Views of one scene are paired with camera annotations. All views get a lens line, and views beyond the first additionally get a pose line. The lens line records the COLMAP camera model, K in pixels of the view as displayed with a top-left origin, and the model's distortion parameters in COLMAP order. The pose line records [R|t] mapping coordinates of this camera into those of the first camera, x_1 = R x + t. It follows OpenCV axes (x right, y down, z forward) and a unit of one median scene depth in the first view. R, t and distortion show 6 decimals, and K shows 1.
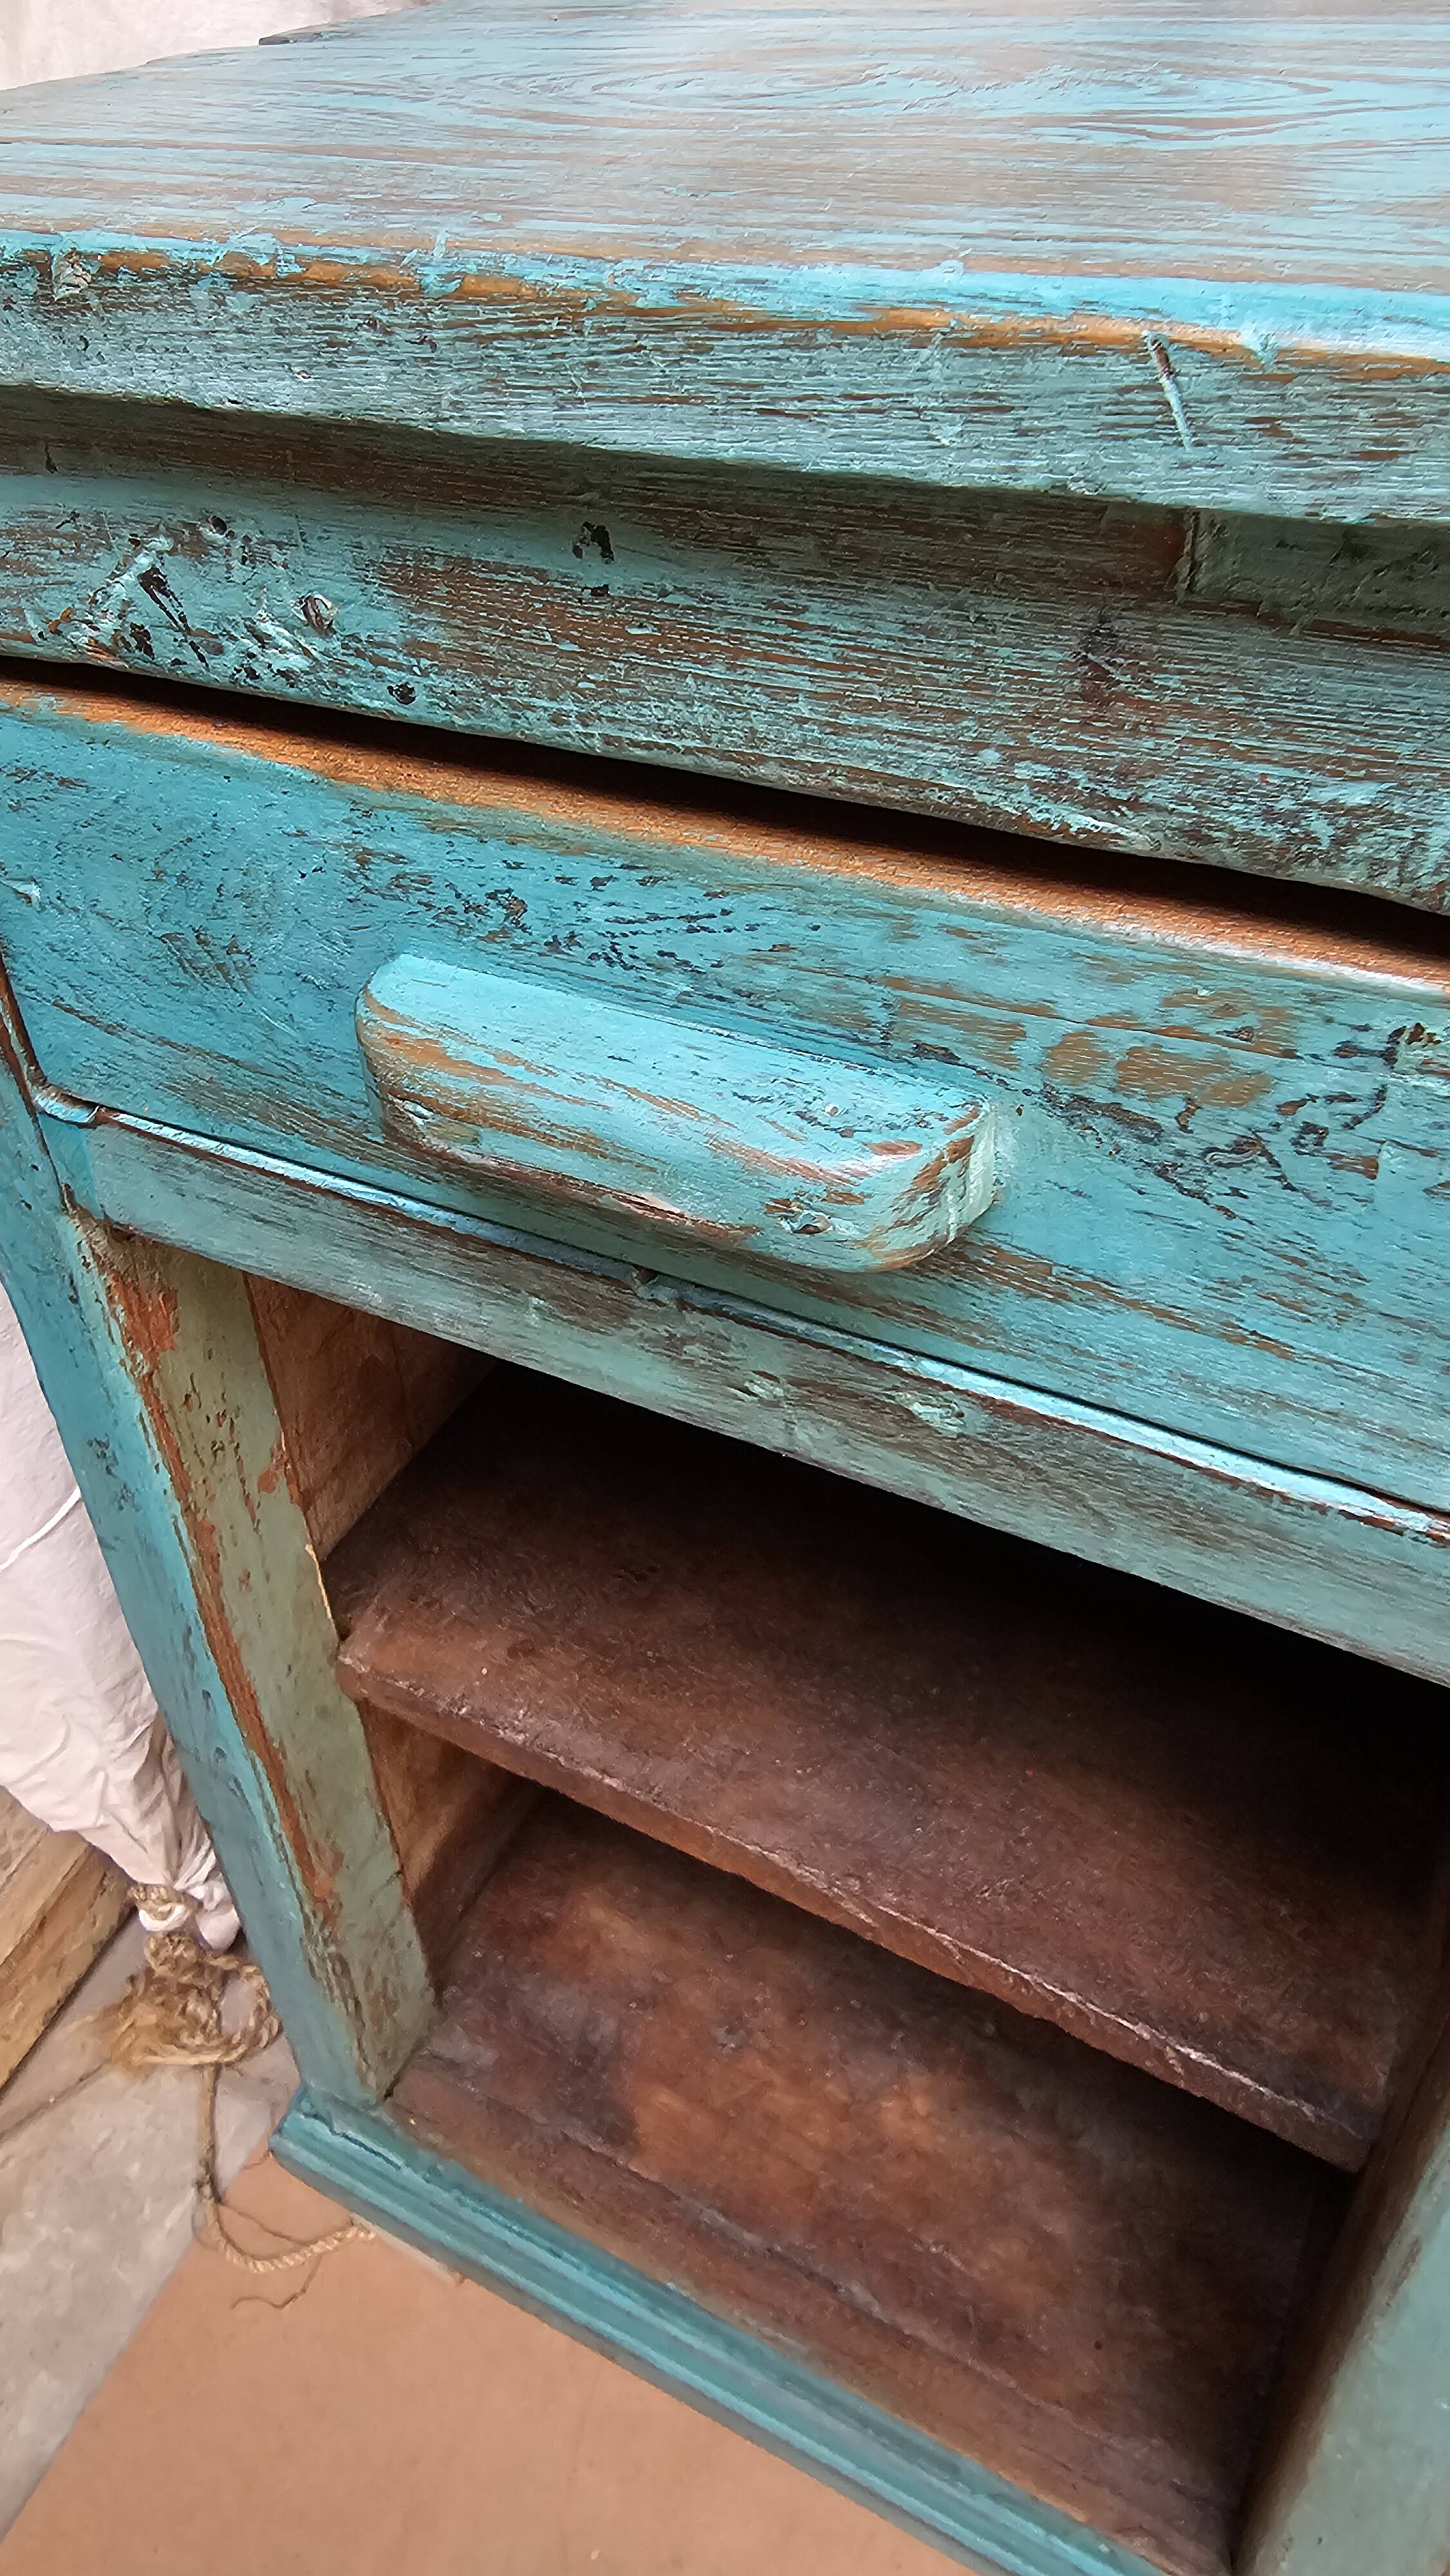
lens RADIAL K [[1768.6, 0, 690.1], [0, 1768.6, 1146.4], [0, 0, 1]] dist [0.041408, -0.052305]
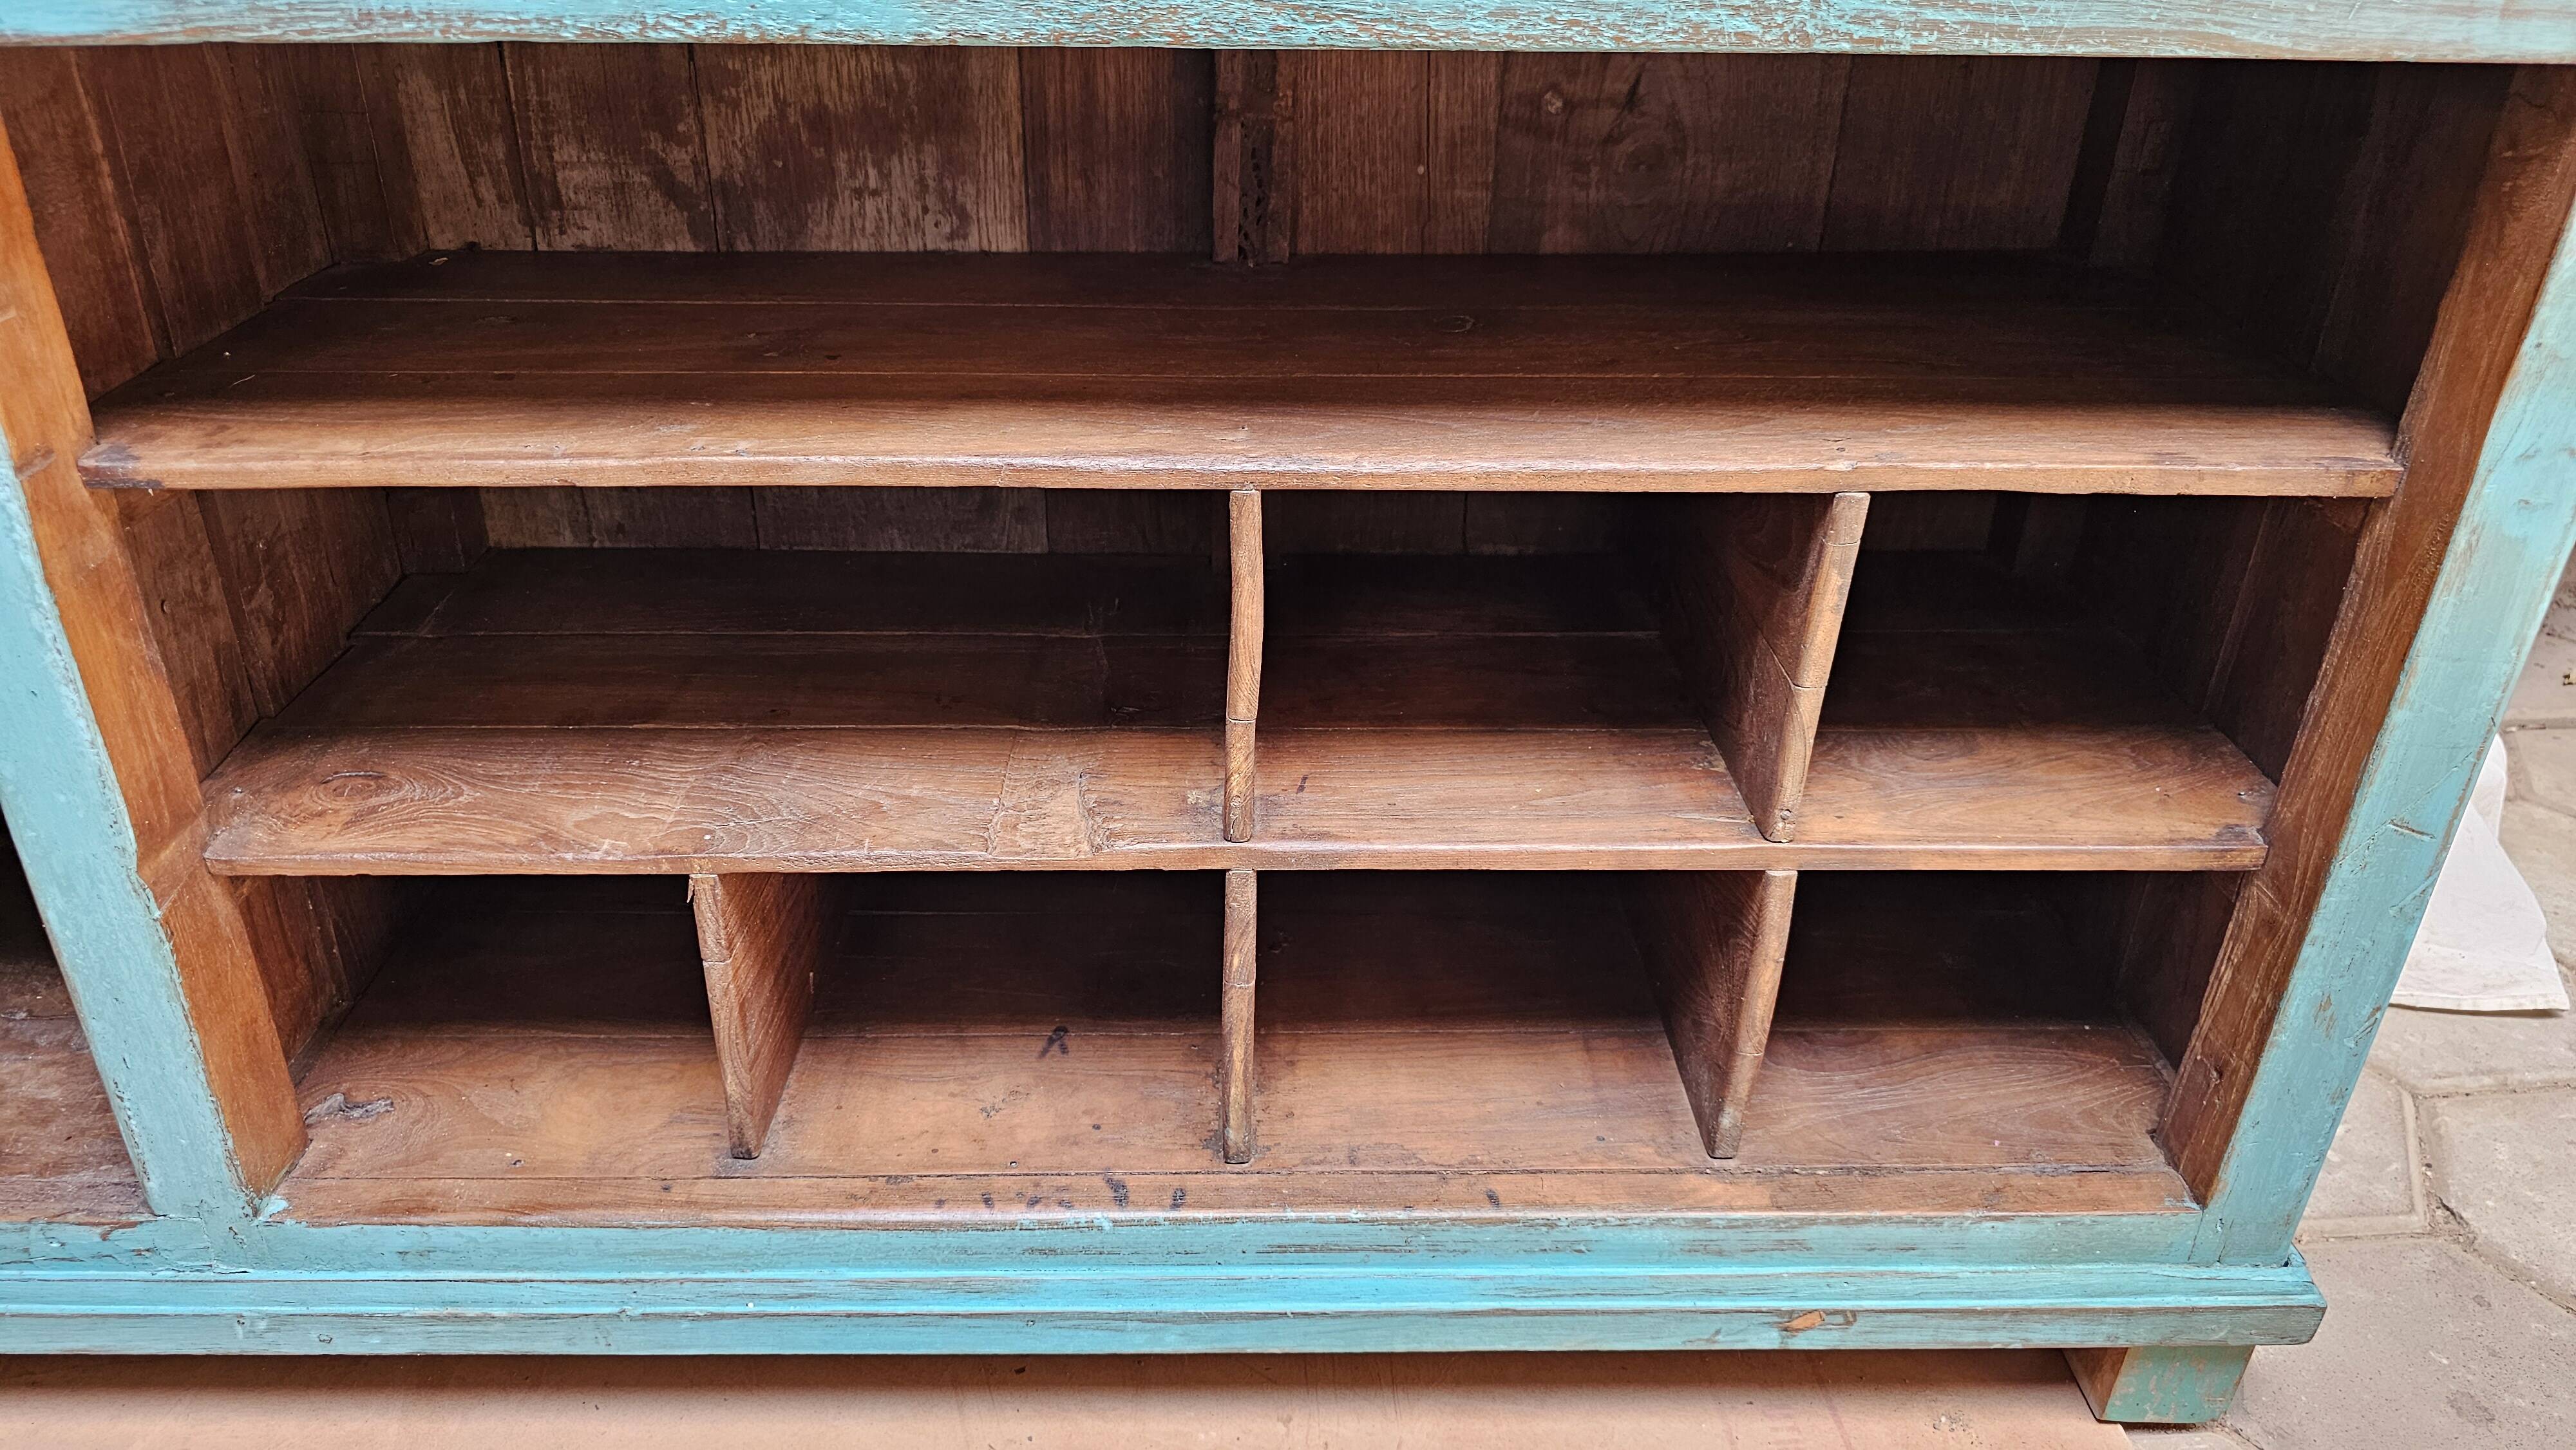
lens RADIAL K [[1768.6, 0, 1268.8], [0, 1768.6, 738.5], [0, 0, 1]] dist [0.041408, -0.052305]
pose [[0.873935, -0.161365, 0.458474, 0.877894], [0.234061, 0.966424, -0.106020, 1.464568], [-0.425973, 0.199966, 0.882361, -1.056135]]
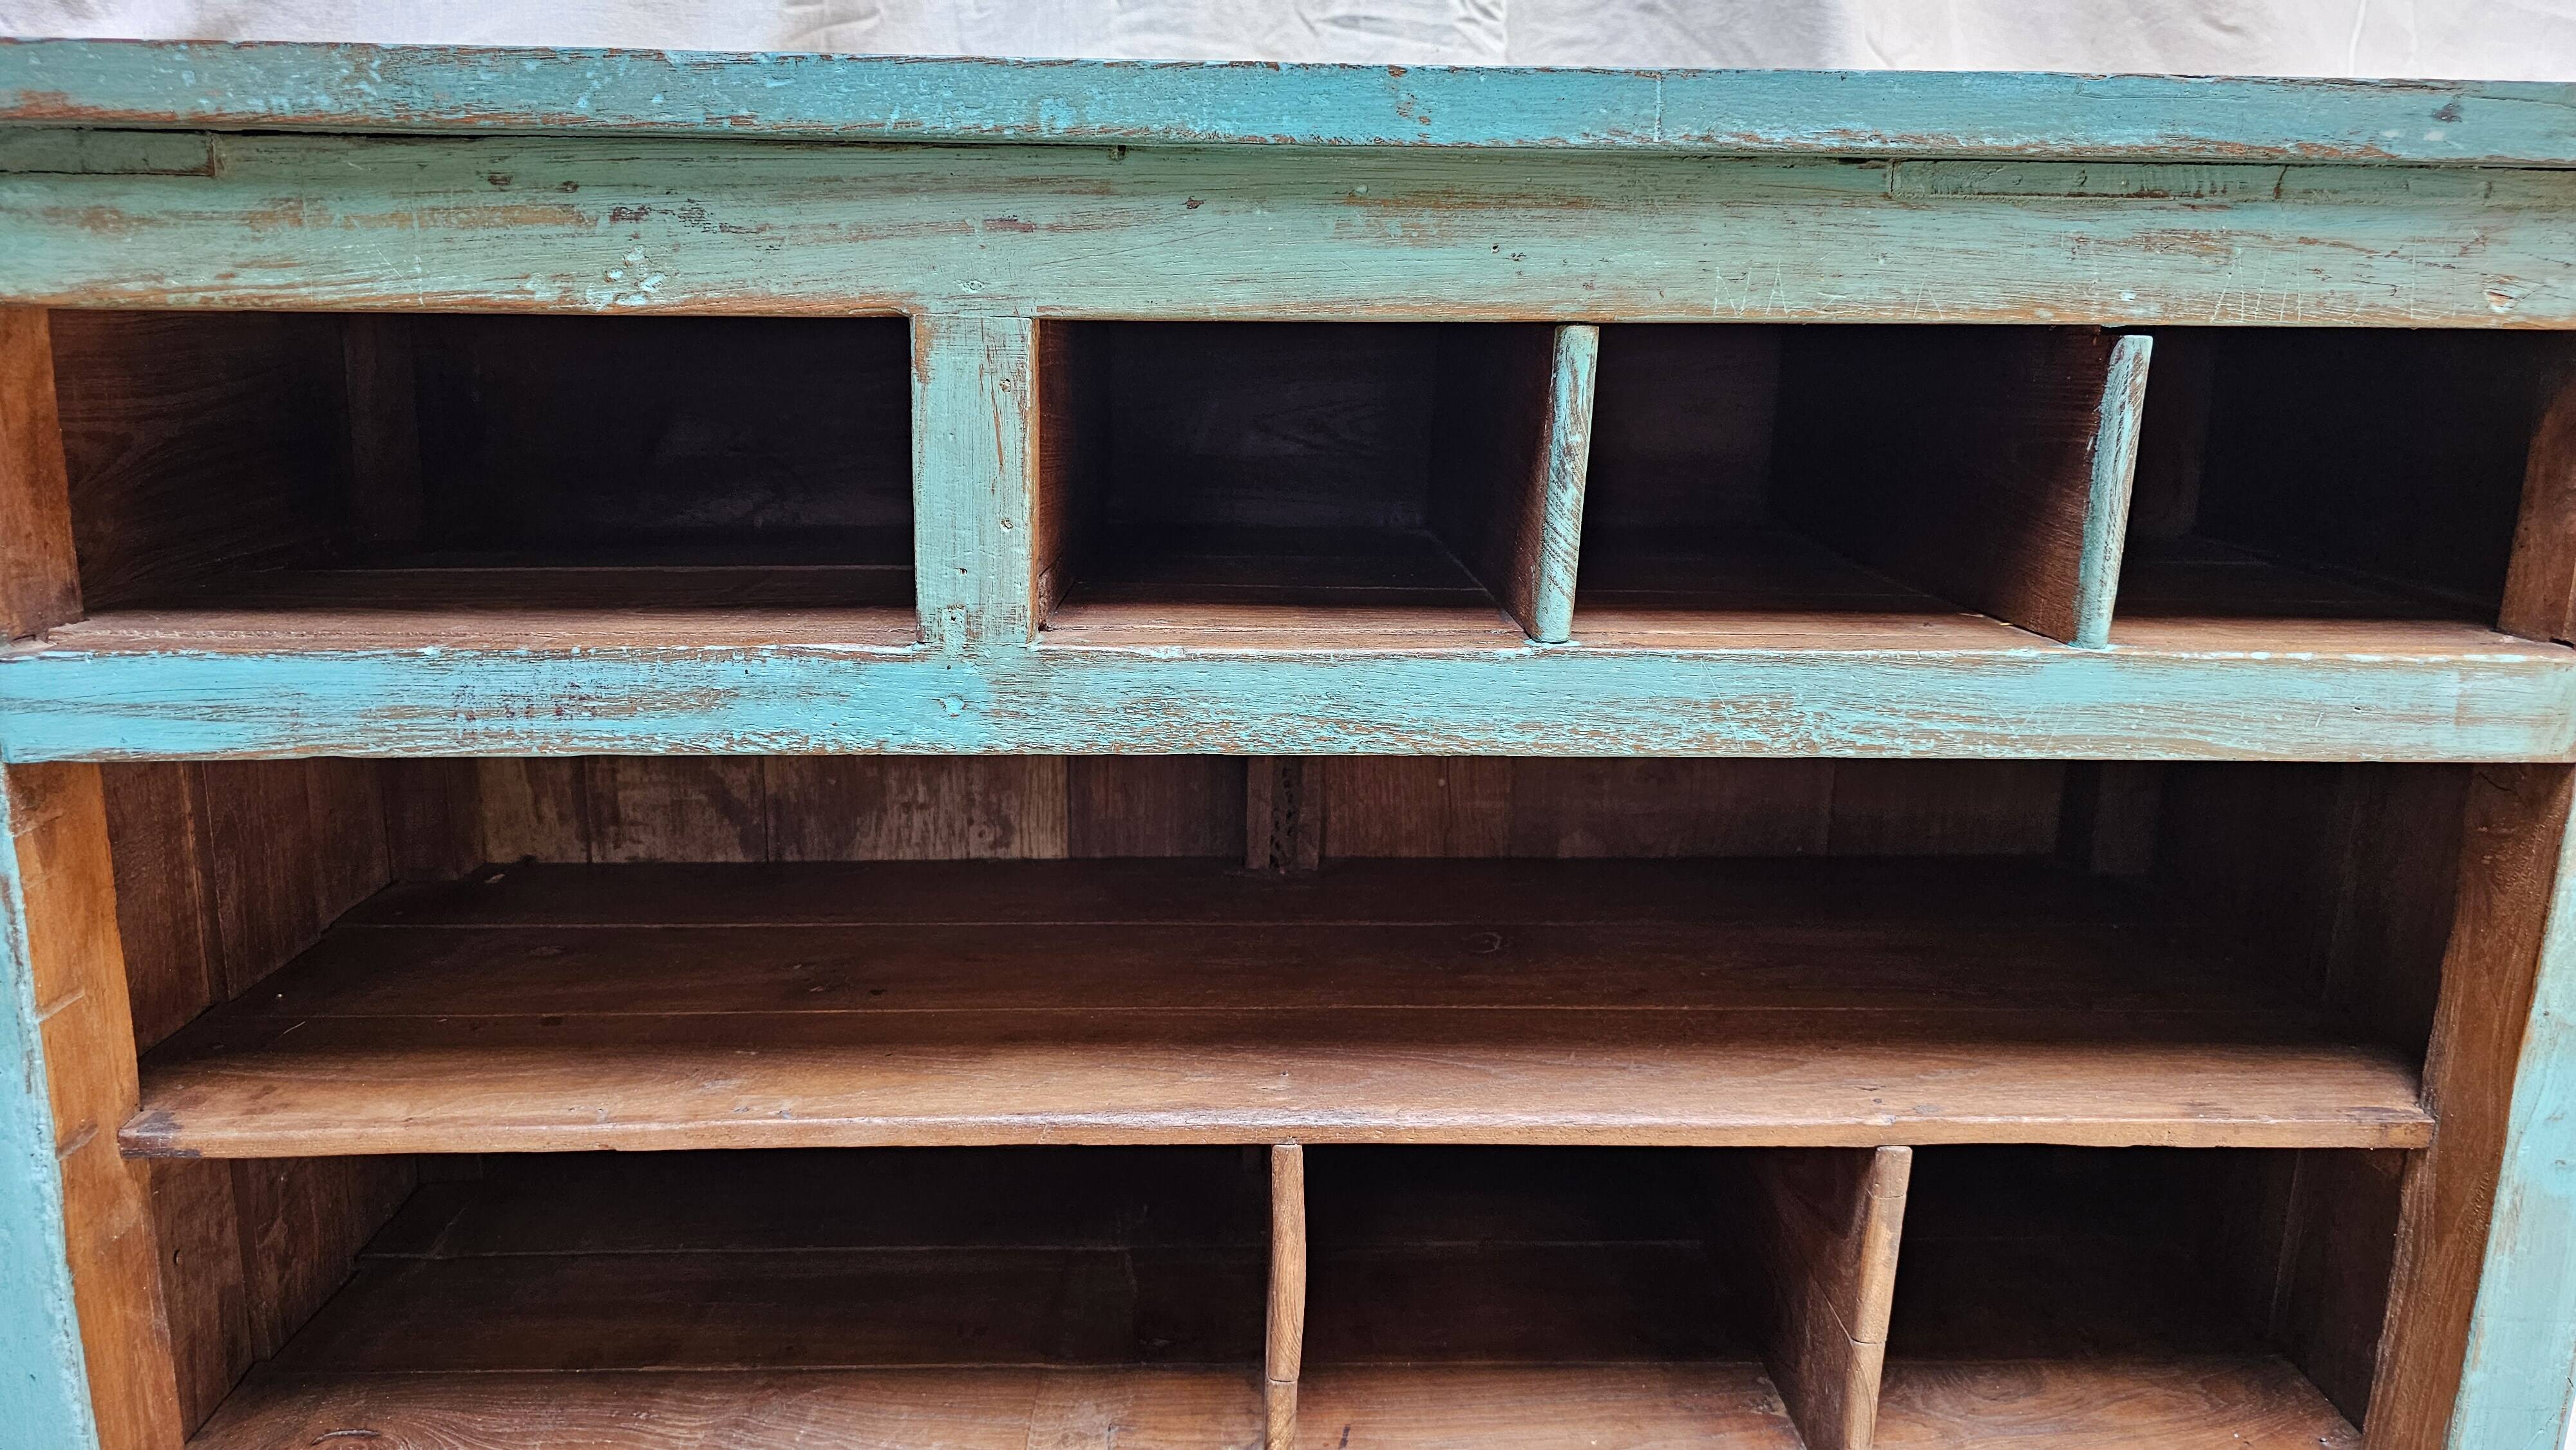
lens RADIAL K [[1768.6, 0, 1291.5], [0, 1768.6, 708.7], [0, 0, 1]] dist [0.041408, -0.052305]
pose [[0.868603, -0.031791, 0.494488, 0.846094], [0.241688, 0.898363, -0.366785, 1.262454], [-0.432569, 0.438102, 0.788004, -1.131927]]
